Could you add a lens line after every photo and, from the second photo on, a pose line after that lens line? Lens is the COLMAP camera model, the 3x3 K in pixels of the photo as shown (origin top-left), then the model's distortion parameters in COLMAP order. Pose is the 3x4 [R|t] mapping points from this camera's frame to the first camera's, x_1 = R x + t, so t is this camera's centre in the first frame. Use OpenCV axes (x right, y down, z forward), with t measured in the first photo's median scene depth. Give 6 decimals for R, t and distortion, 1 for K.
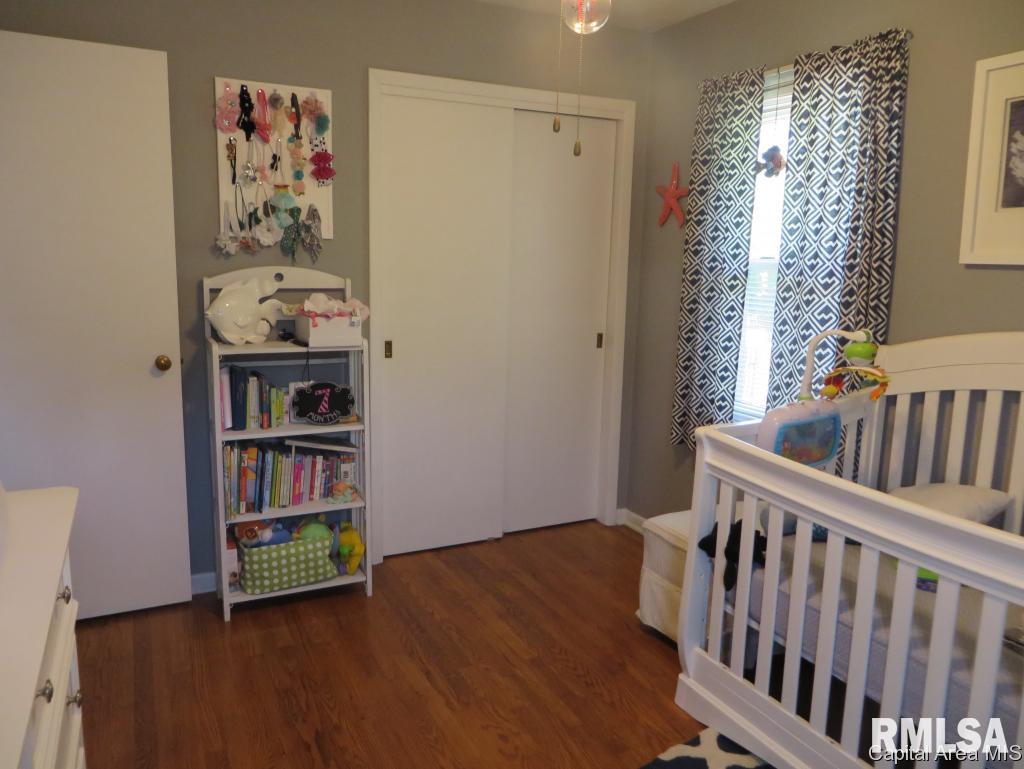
lens RADIAL K [[766.7, 0, 509.6], [0, 766.7, 387.3], [0, 0, 1]] dist [0.001936, -0.000892]
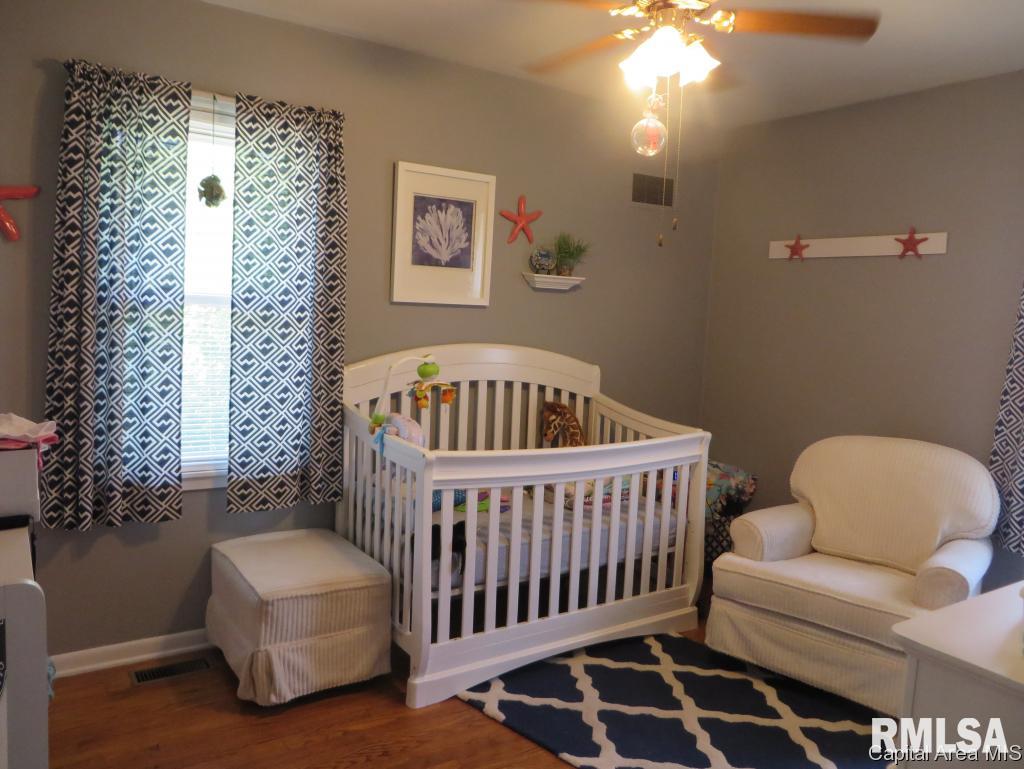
lens RADIAL K [[766.7, 0, 509.0], [0, 766.7, 380.9], [0, 0, 1]] dist [0.001936, -0.000892]
pose [[-0.119957, -0.146923, 0.981847, -0.703711], [0.105013, 0.981562, 0.159711, -0.184892], [-0.987209, 0.122265, -0.102317, 0.798852]]
